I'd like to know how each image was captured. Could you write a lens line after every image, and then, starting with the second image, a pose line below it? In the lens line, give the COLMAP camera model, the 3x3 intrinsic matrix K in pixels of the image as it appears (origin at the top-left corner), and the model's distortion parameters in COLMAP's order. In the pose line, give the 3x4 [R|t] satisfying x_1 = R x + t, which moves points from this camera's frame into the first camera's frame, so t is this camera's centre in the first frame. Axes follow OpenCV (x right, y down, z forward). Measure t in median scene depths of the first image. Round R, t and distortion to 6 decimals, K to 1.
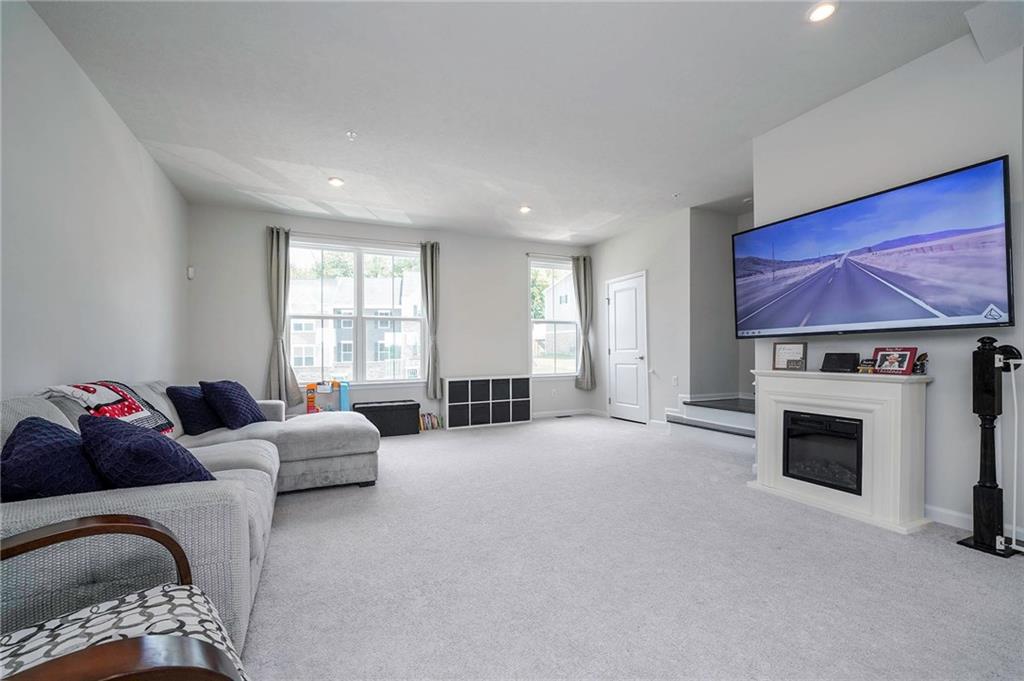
lens RADIAL K [[425.6, 0, 510.4], [0, 425.6, 355.3], [0, 0, 1]] dist [-0.000144, 0.000026]
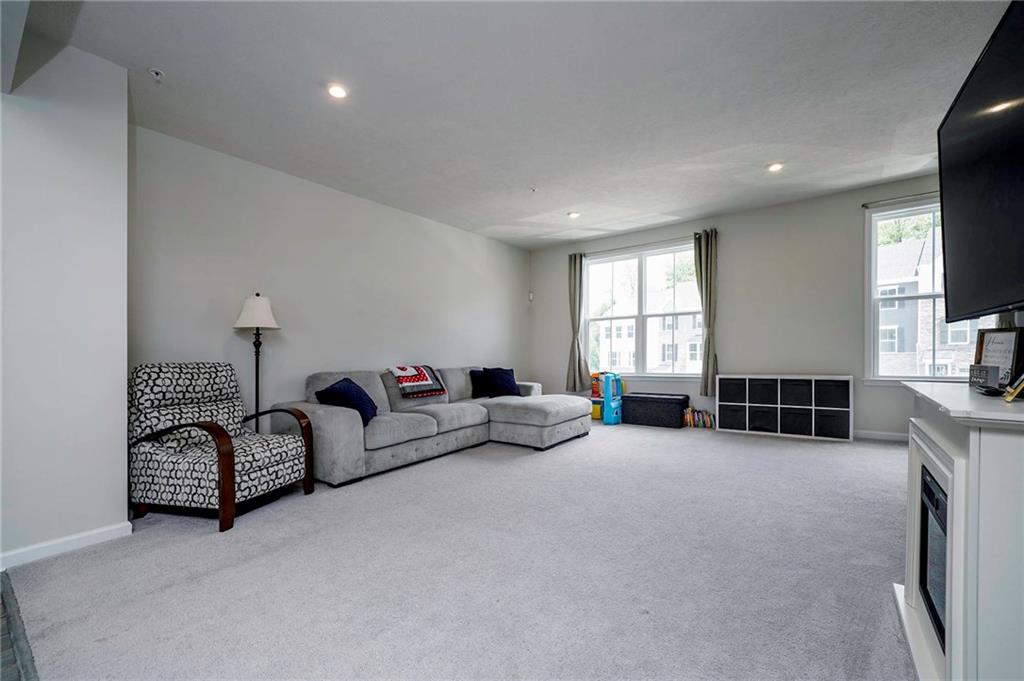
lens RADIAL K [[425.6, 0, 510.4], [0, 425.6, 355.3], [0, 0, 1]] dist [-0.000144, 0.000026]
pose [[0.471645, 0.010586, -0.881725, 0.467764], [0.010454, 0.999791, 0.017596, -0.010014], [0.881727, -0.017517, 0.471436, 0.172777]]
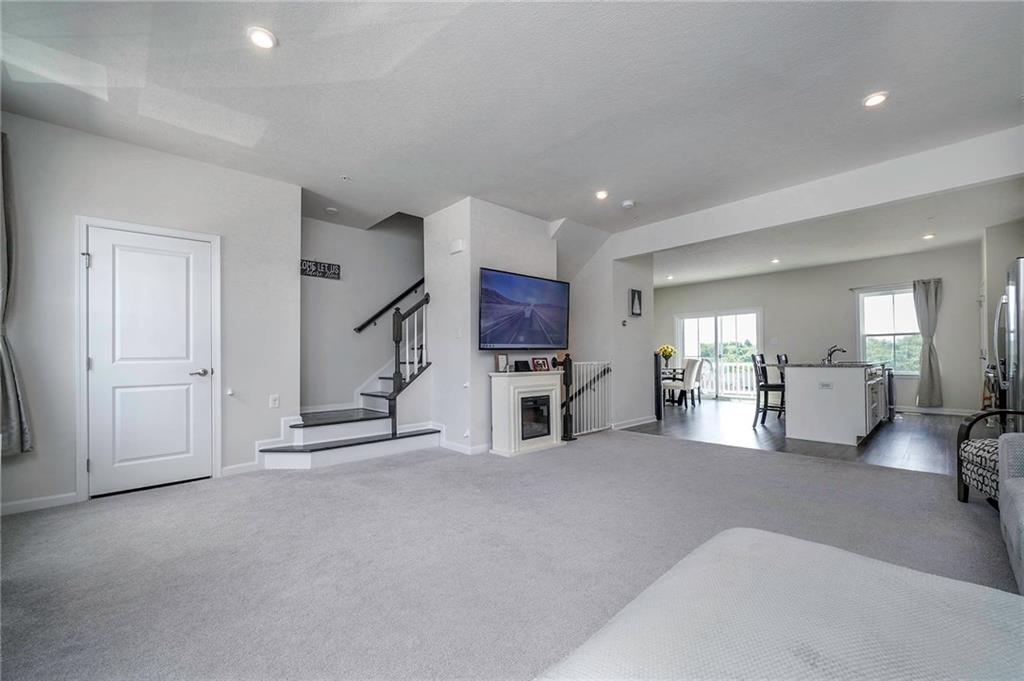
lens RADIAL K [[425.6, 0, 510.4], [0, 425.6, 355.3], [0, 0, 1]] dist [-0.000144, 0.000026]
pose [[-0.299652, 0.022673, 0.953779, -0.439246], [0.021548, 0.999623, -0.016993, 0.000770], [-0.953805, 0.015460, -0.300028, 0.799626]]
